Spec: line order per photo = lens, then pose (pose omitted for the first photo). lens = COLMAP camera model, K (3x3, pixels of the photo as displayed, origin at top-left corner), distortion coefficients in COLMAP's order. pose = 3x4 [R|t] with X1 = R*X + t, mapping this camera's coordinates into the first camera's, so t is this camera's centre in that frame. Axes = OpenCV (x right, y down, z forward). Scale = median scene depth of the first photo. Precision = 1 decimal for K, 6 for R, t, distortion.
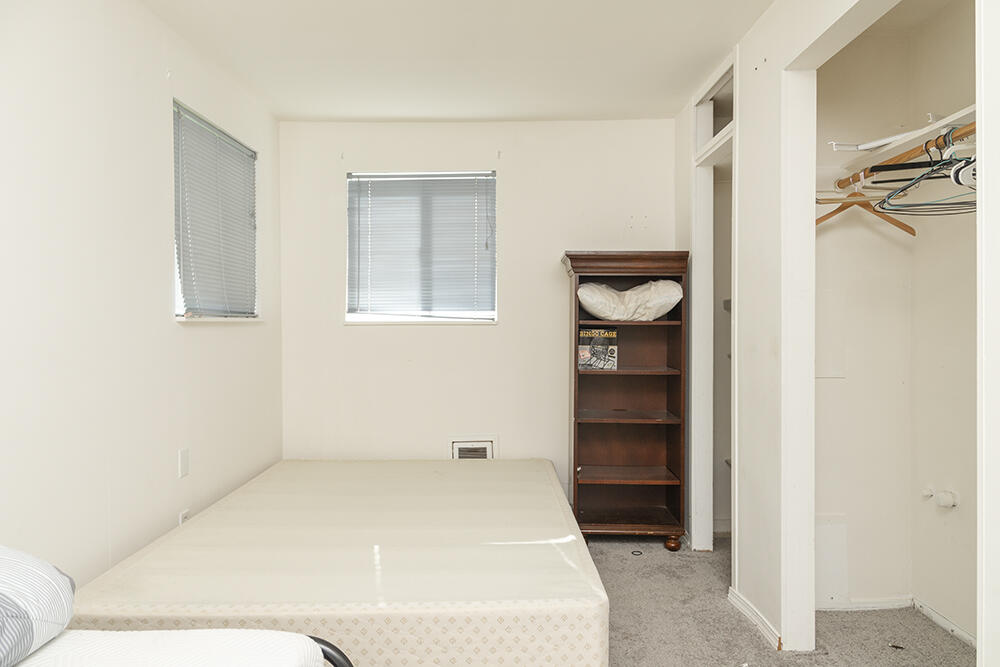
lens RADIAL K [[676.5, 0, 495.1], [0, 676.5, 328.6], [0, 0, 1]] dist [0.000749, 0.000551]
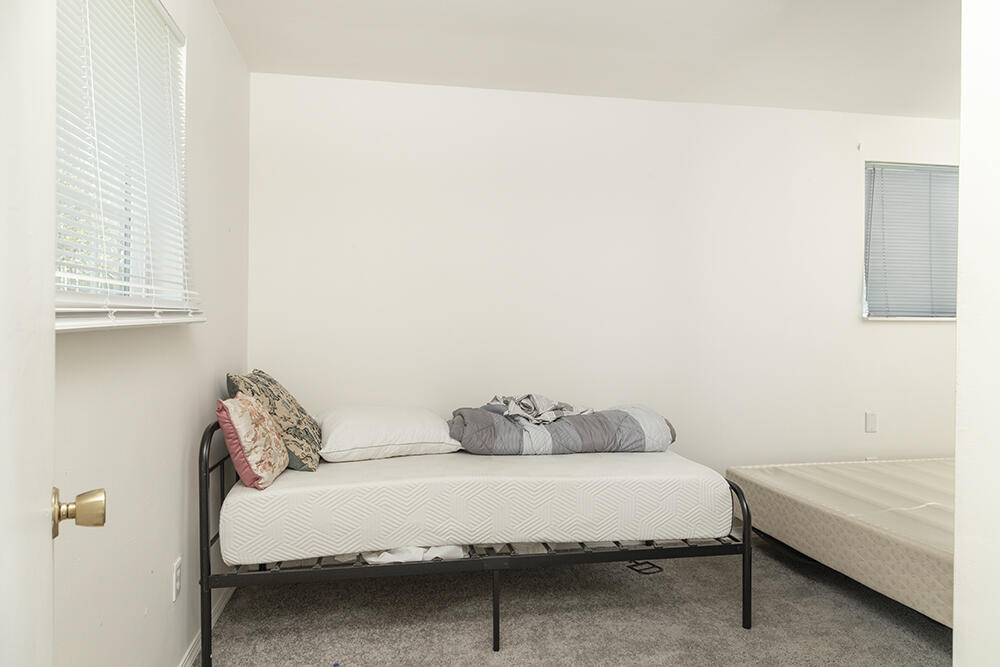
lens RADIAL K [[676.5, 0, 495.1], [0, 676.5, 328.6], [0, 0, 1]] dist [0.000749, 0.000551]
pose [[0.181720, 0.009963, -0.983300, 1.137383], [-0.004699, 0.999946, 0.009264, -0.002927], [0.983339, 0.002937, 0.181757, -0.015937]]
